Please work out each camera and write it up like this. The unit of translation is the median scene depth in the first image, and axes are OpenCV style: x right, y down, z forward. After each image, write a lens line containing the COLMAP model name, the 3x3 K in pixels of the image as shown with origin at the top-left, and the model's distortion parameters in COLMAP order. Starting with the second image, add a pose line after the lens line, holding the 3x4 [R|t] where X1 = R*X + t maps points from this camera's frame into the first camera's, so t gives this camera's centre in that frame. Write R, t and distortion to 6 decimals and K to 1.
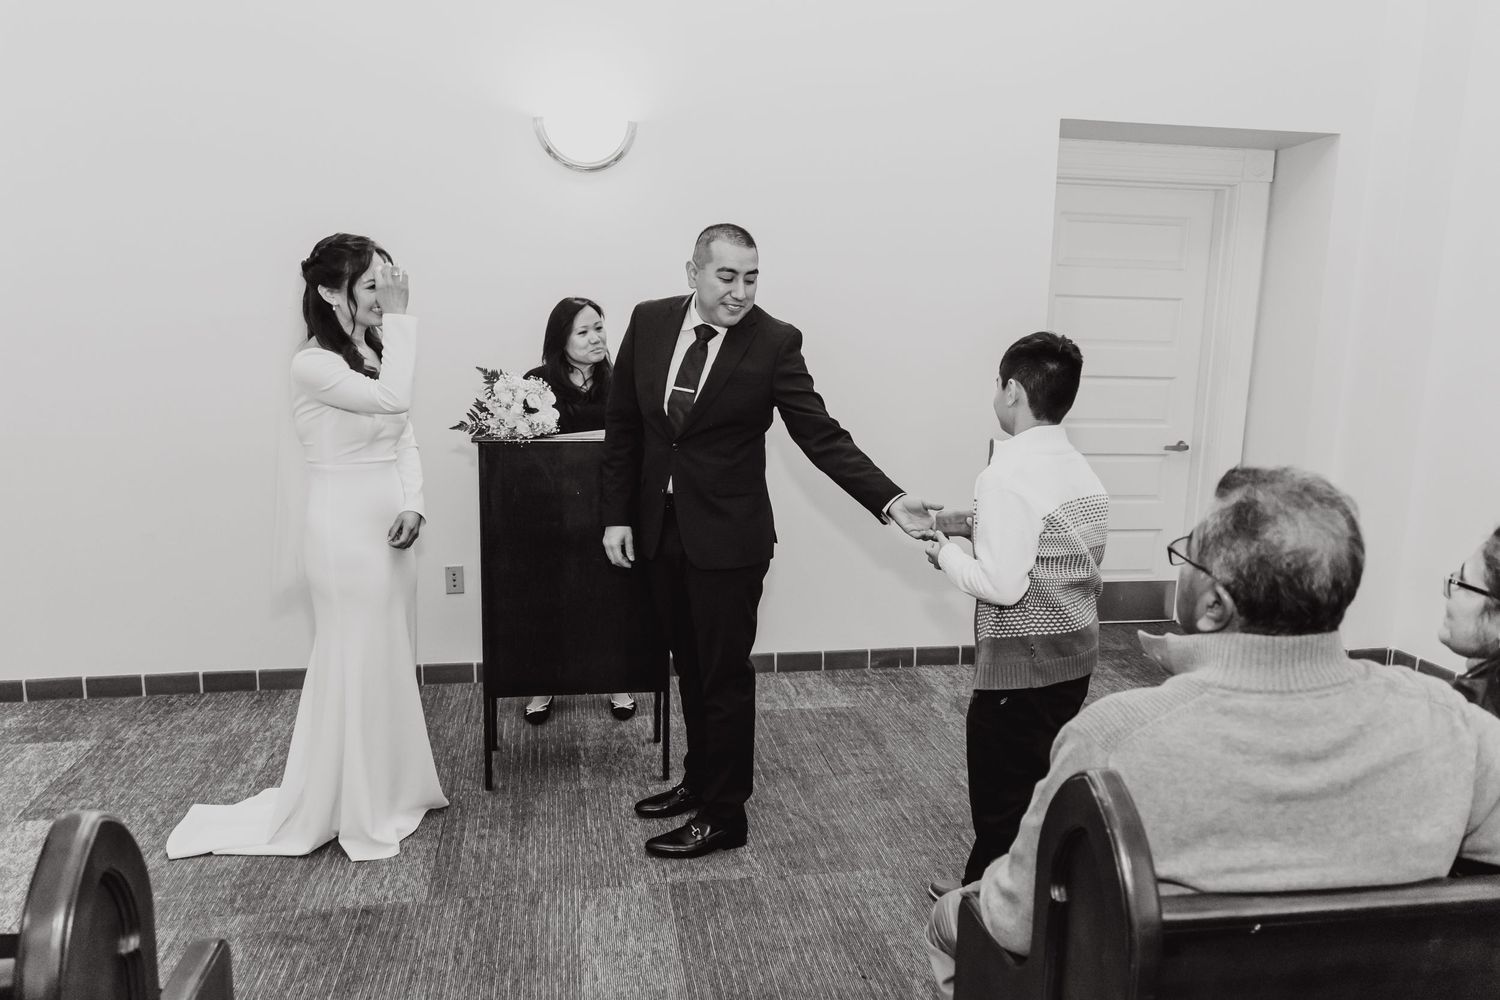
lens RADIAL K [[1172.7, 0, 773.1], [0, 1172.7, 499.7], [0, 0, 1]] dist [0.007274, -0.007870]
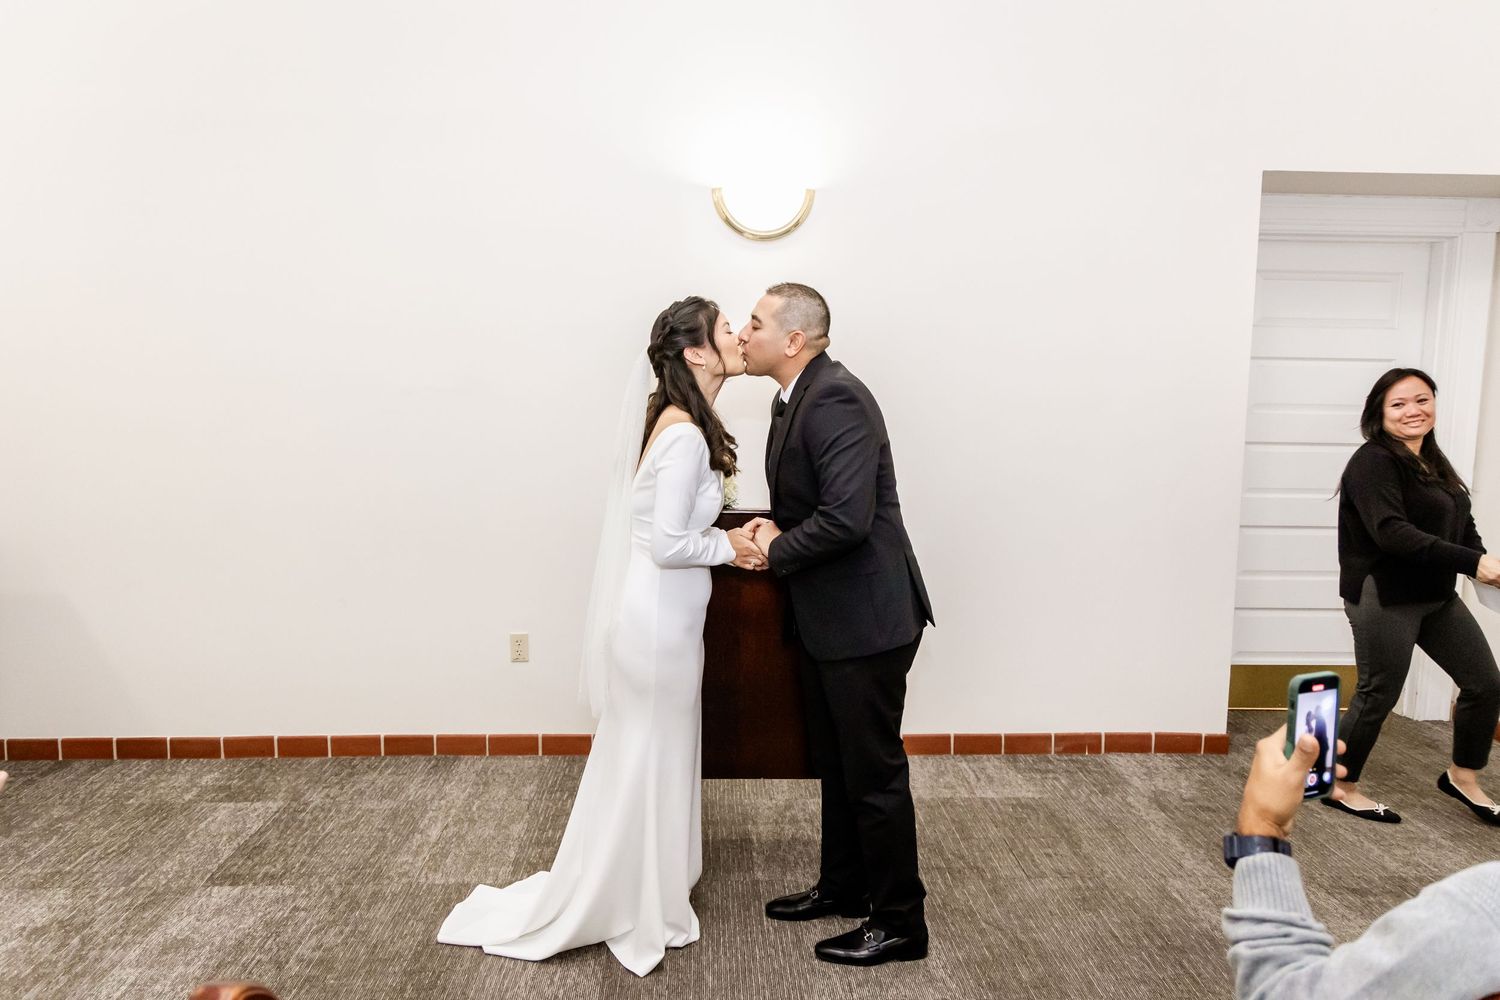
lens RADIAL K [[1050.0, 0, 744.9], [0, 1050.0, 492.4], [0, 0, 1]] dist [0.007790, -0.004442]
pose [[0.990972, 0.002801, -0.134041, -0.055768], [-0.010032, 0.998528, -0.053299, -0.020176], [0.133694, 0.054163, 0.989541, 0.133067]]
